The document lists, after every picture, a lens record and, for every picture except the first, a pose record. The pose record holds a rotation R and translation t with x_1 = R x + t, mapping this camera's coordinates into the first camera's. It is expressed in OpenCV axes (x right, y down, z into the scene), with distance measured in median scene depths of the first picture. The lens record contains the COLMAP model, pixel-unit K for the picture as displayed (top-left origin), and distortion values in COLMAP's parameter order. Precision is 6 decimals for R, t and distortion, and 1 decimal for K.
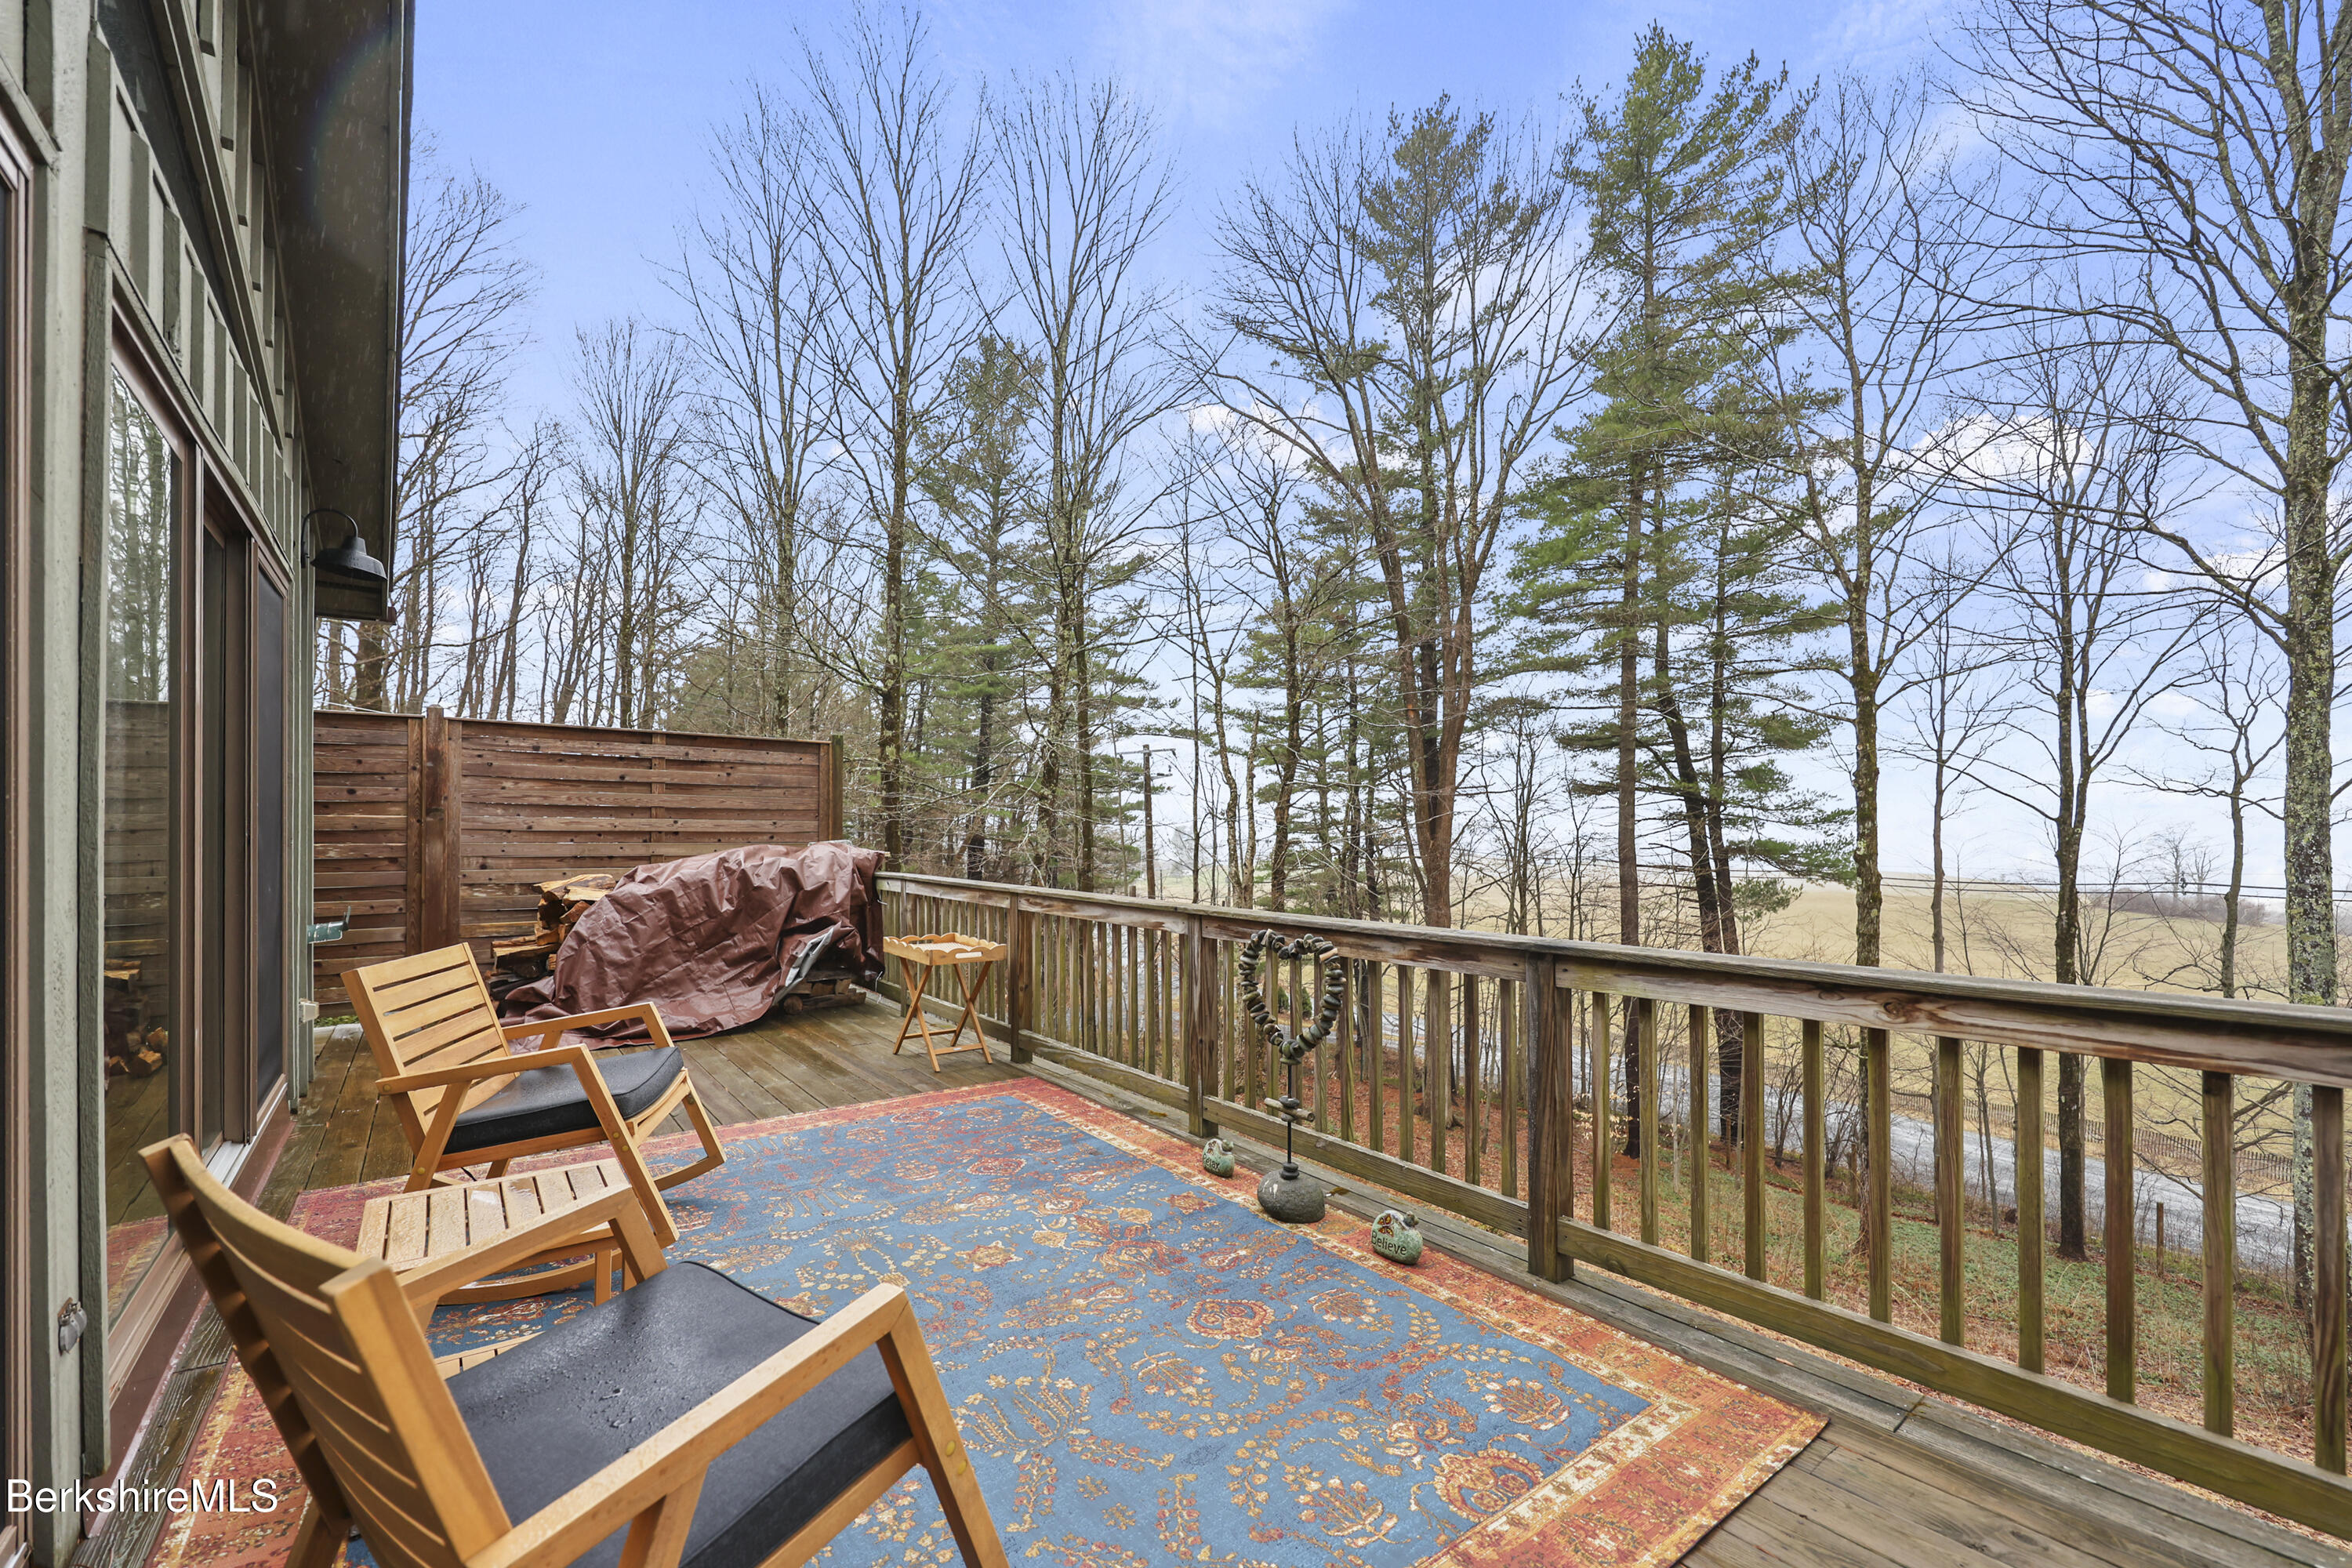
lens RADIAL K [[966.8, 0, 1177.8], [0, 966.8, 828.9], [0, 0, 1]] dist [0.000417, 0.000018]
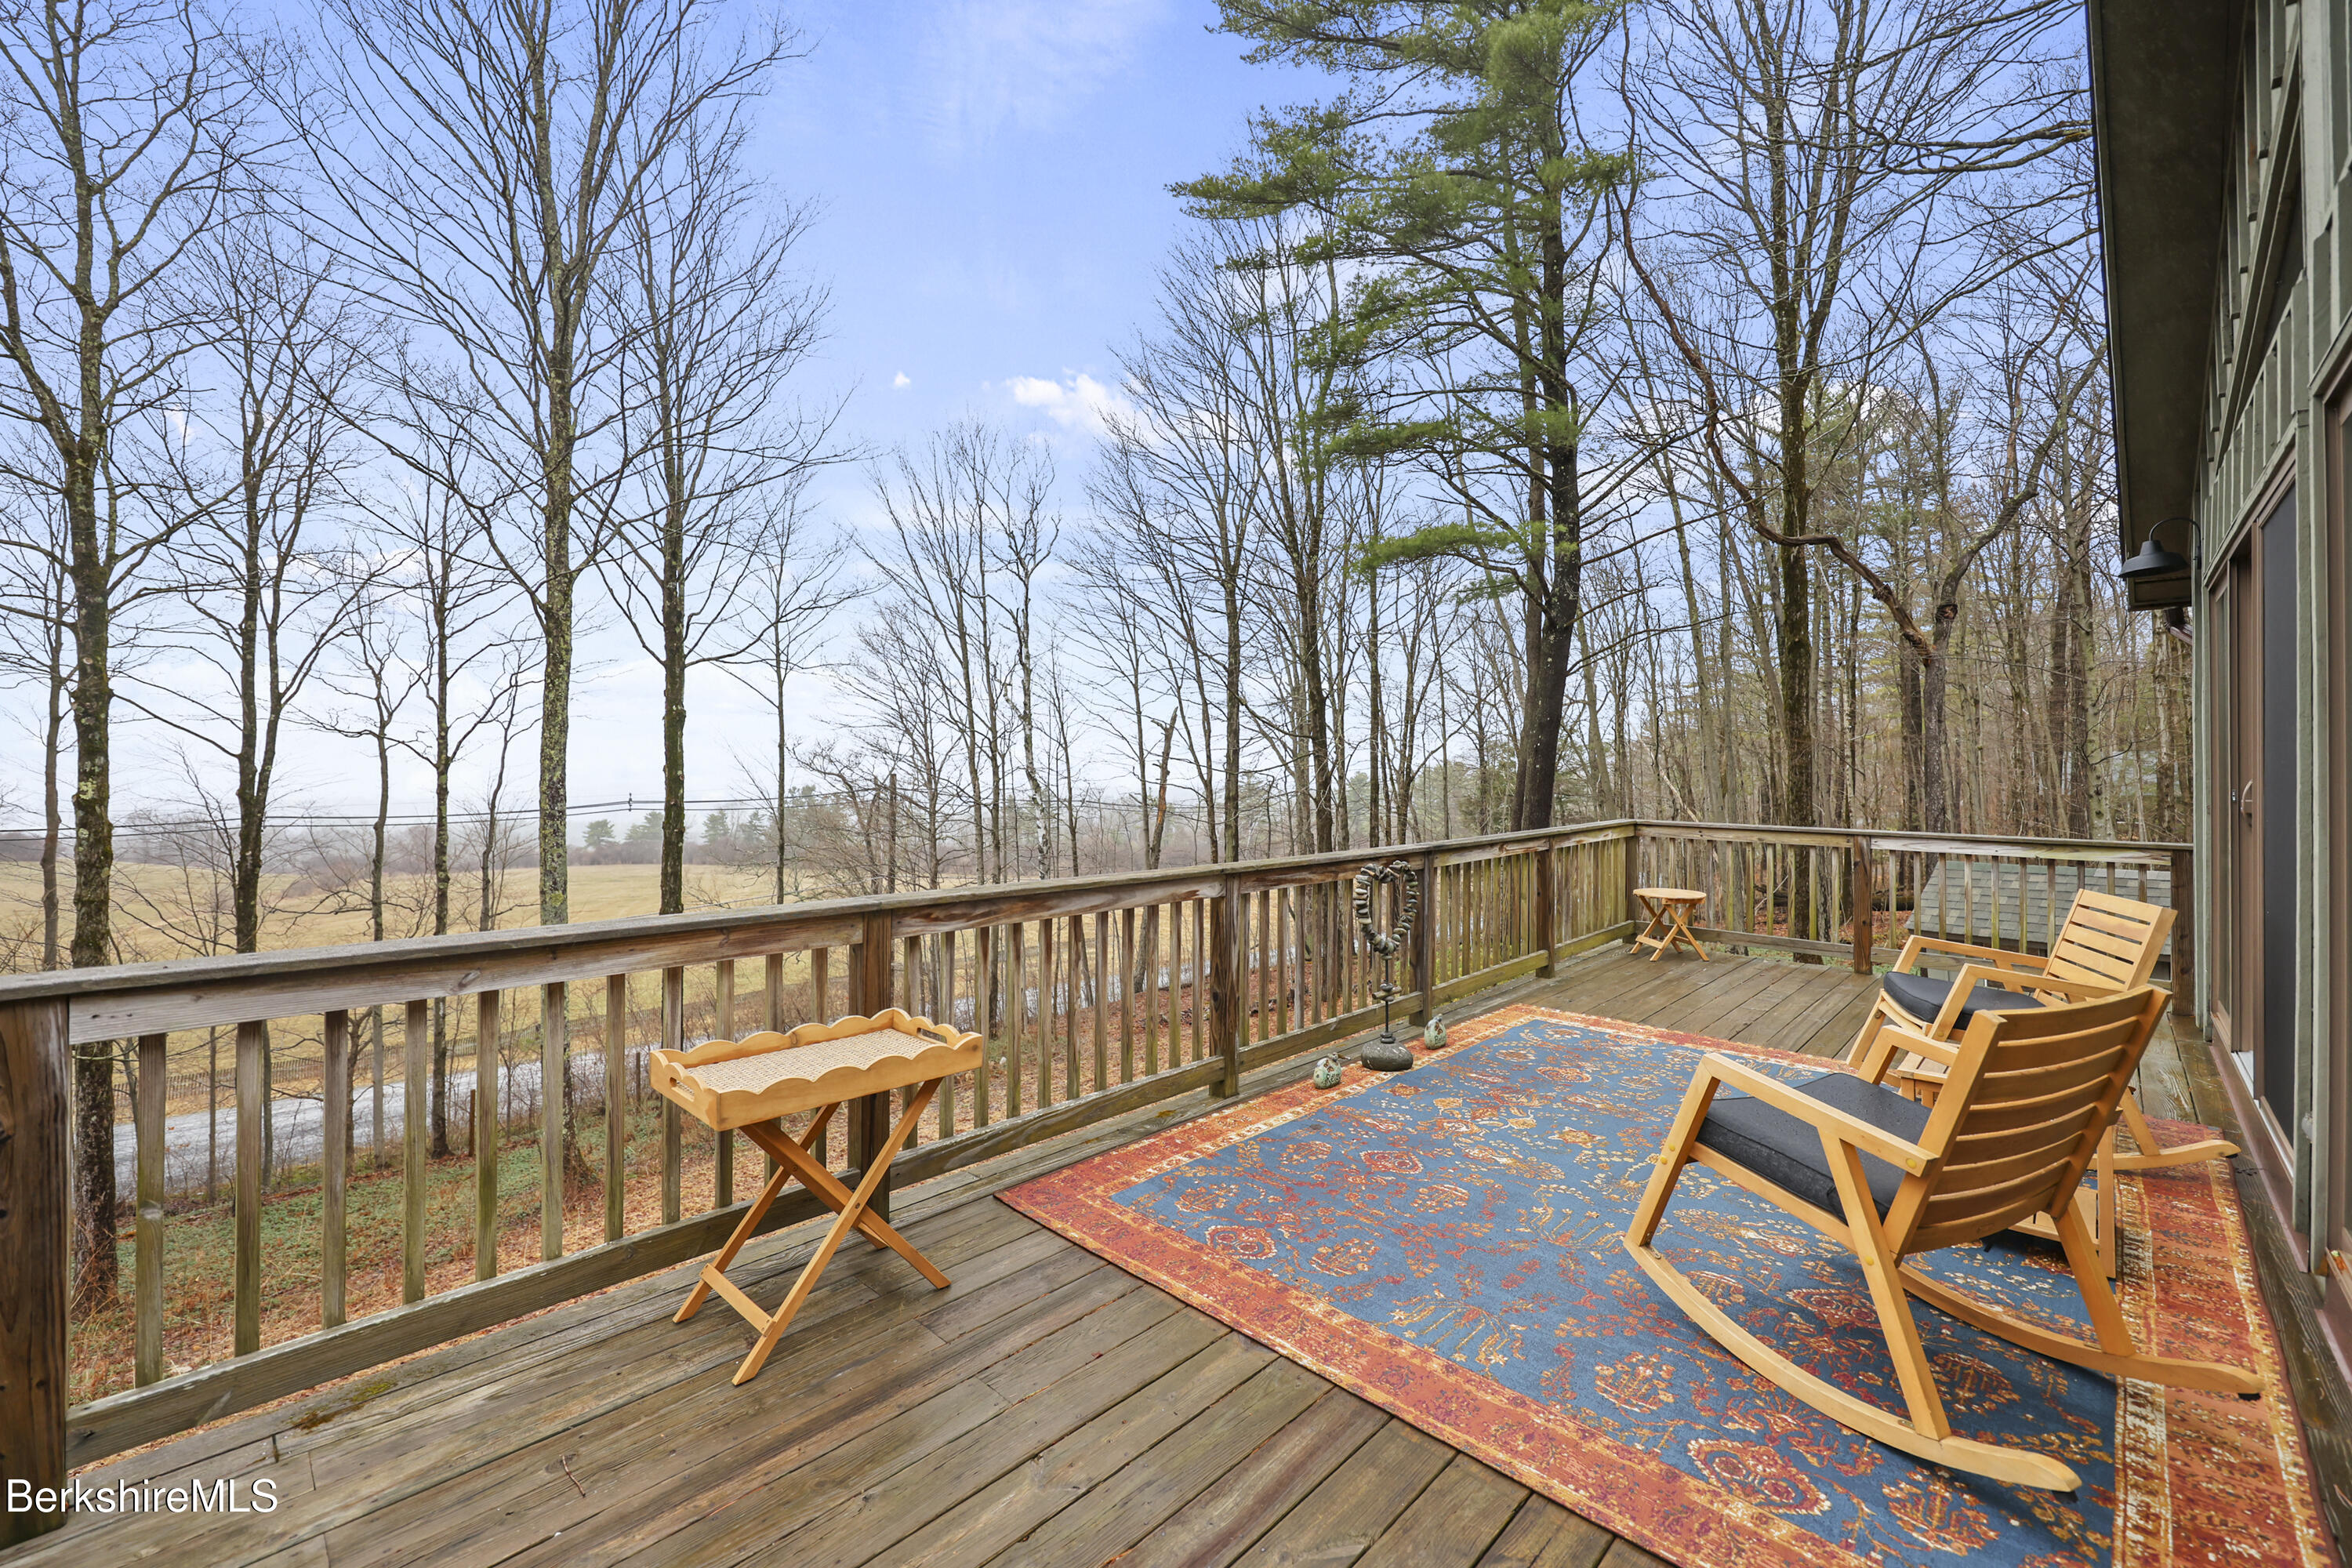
lens RADIAL K [[966.8, 0, 1190.5], [0, 966.8, 772.5], [0, 0, 1]] dist [0.000417, 0.000018]
pose [[-0.163602, -0.002851, 0.986522, -0.609731], [-0.007949, 0.999967, 0.001571, -0.009858], [-0.986494, -0.007585, -0.163619, 0.775118]]
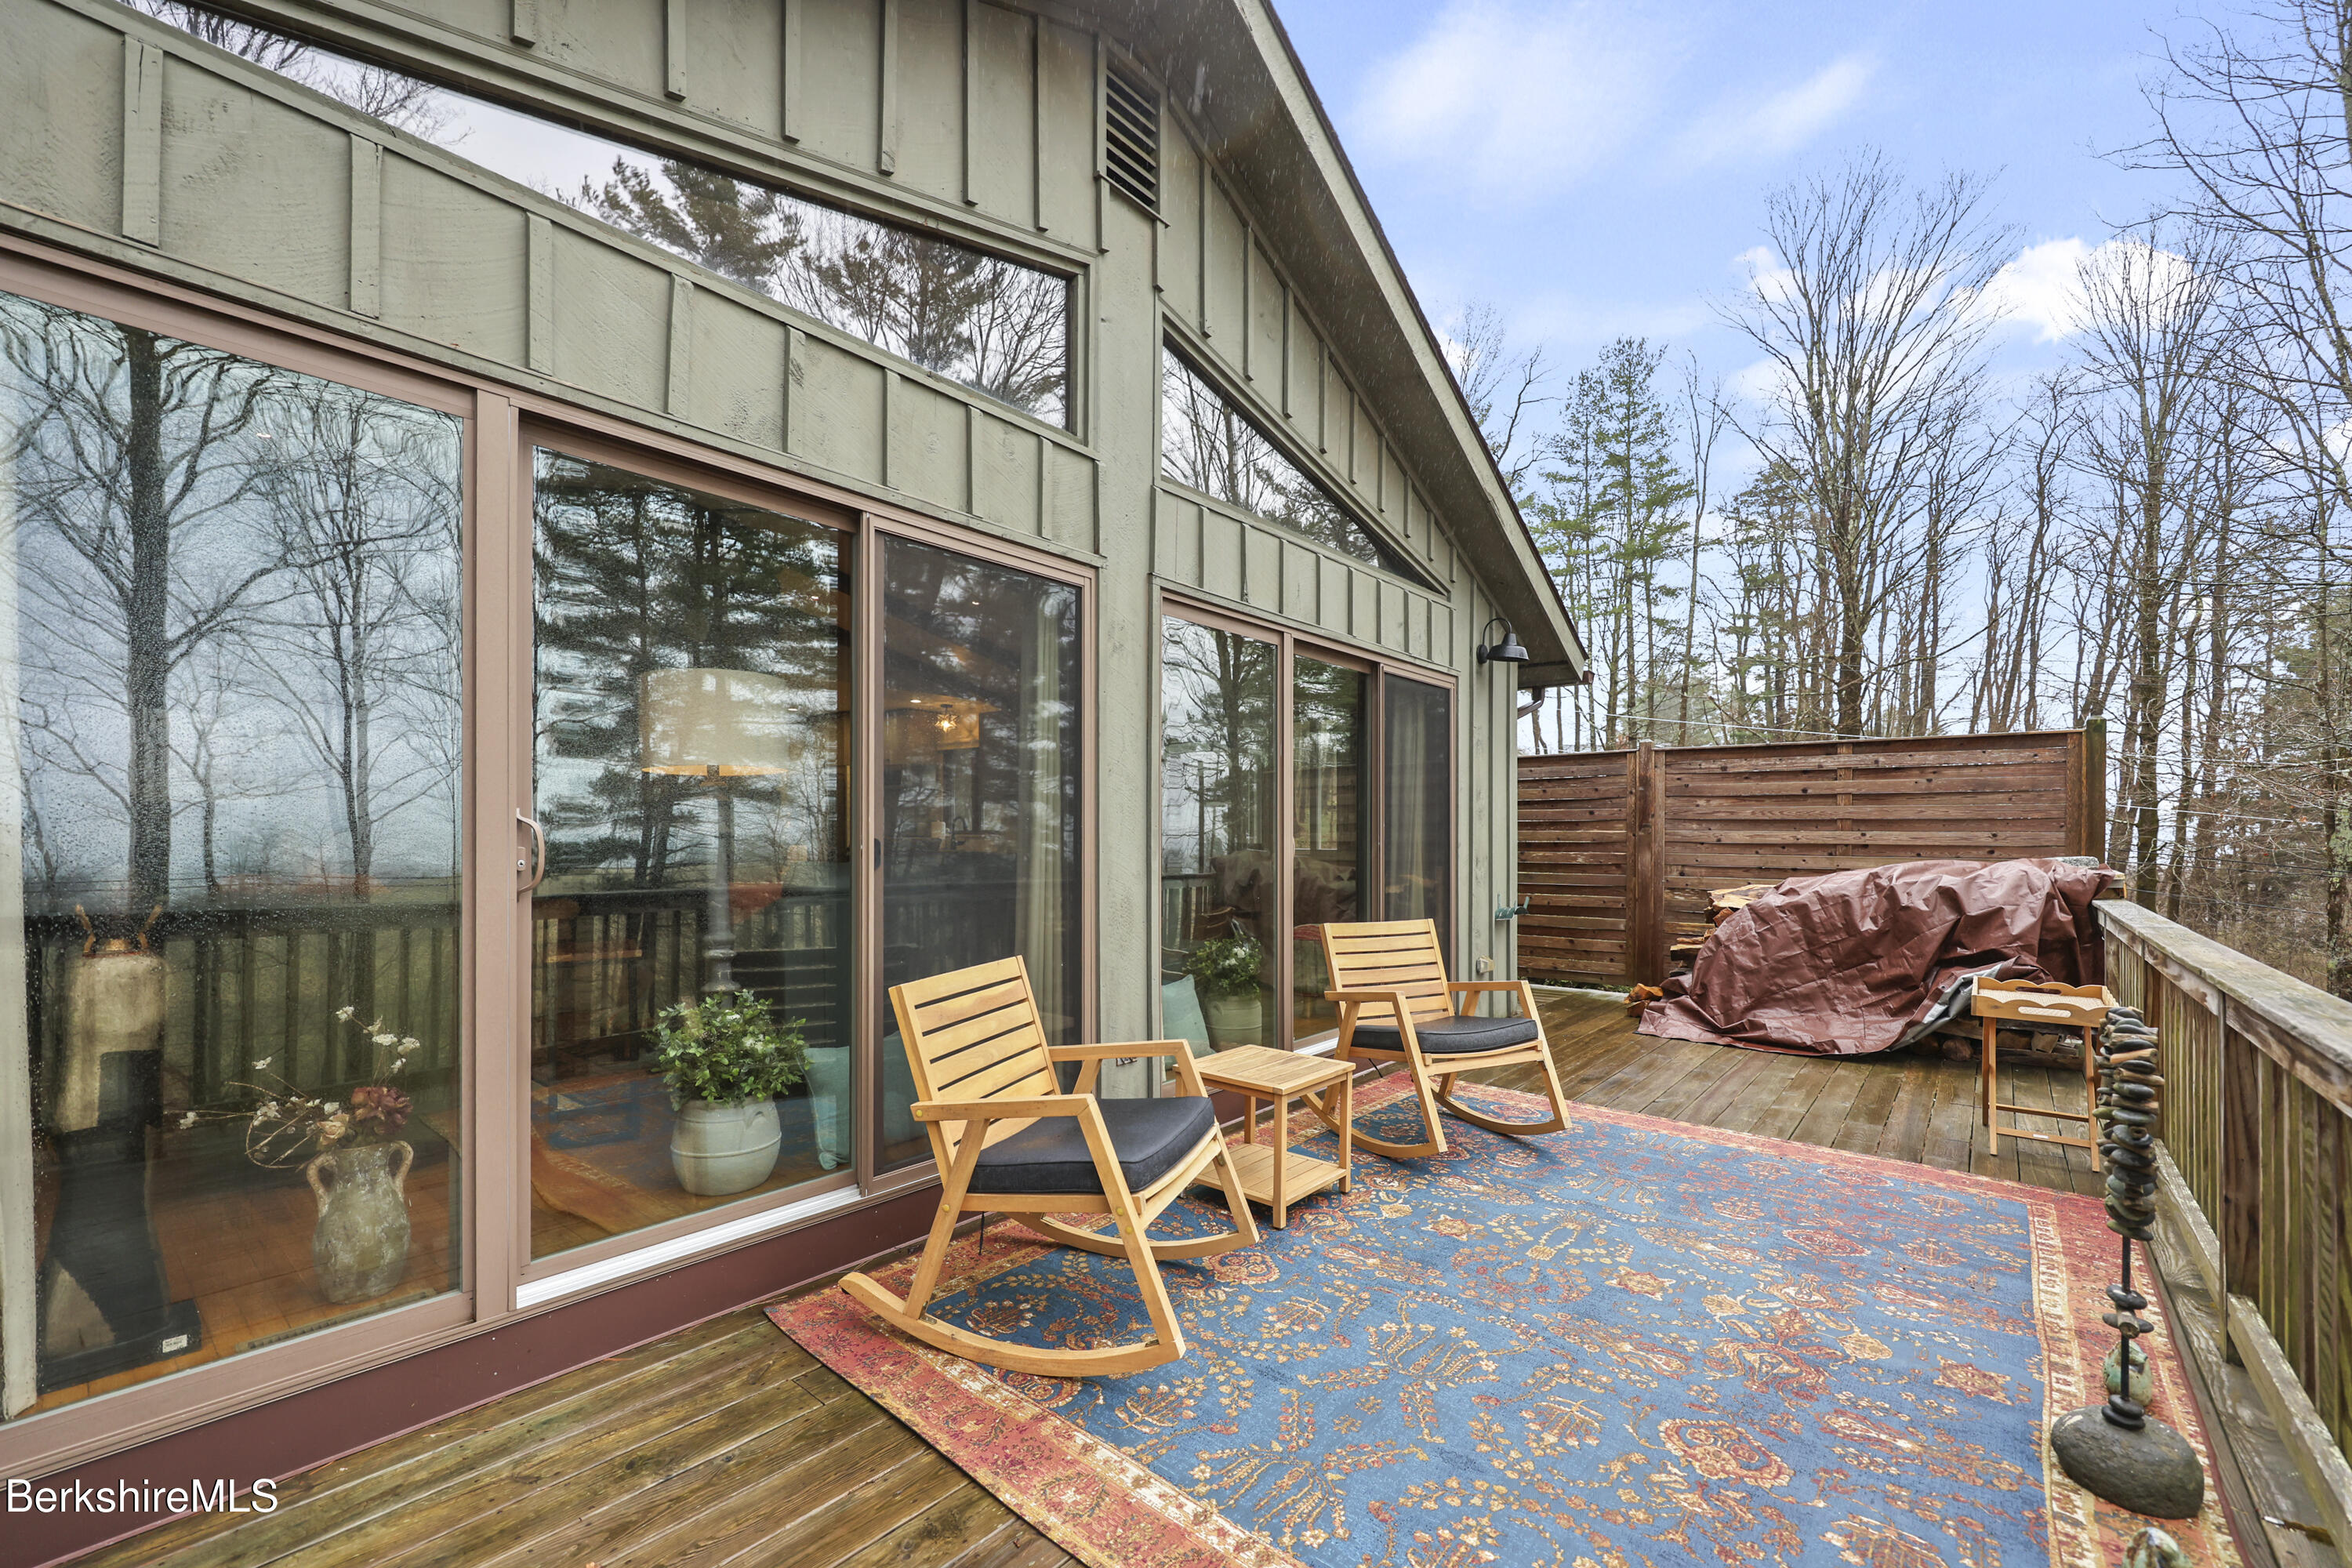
lens RADIAL K [[966.8, 0, 1172.6], [0, 966.8, 832.5], [0, 0, 1]] dist [0.000417, 0.000018]
pose [[0.216257, -0.008477, -0.976300, 0.297571], [-0.001414, 0.999959, -0.008996, 0.000696], [0.976335, 0.003326, 0.216236, 0.152757]]
